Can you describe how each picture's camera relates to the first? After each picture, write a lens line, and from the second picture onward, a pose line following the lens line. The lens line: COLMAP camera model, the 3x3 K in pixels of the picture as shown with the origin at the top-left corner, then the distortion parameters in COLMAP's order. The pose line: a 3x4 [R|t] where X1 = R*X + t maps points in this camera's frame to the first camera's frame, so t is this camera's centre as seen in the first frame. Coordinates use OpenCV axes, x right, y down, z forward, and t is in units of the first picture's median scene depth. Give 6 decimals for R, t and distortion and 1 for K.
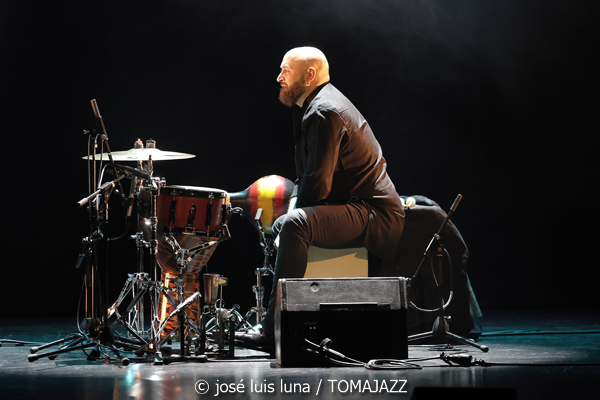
lens RADIAL K [[2275.5, 0, 301.0], [0, 2275.5, 199.7], [0, 0, 1]] dist [0.449355, 0.000000]
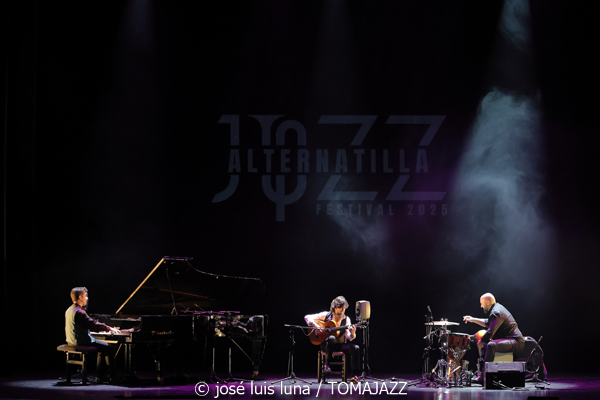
lens RADIAL K [[1292.7, 0, 299.0], [0, 1292.7, 201.3], [0, 0, 1]] dist [-0.211521, 0.000000]
pose [[0.981847, -0.004997, -0.189608, 0.076608], [-0.016186, 0.993799, -0.110008, 0.012651], [0.188982, 0.111080, 0.975678, -0.838684]]
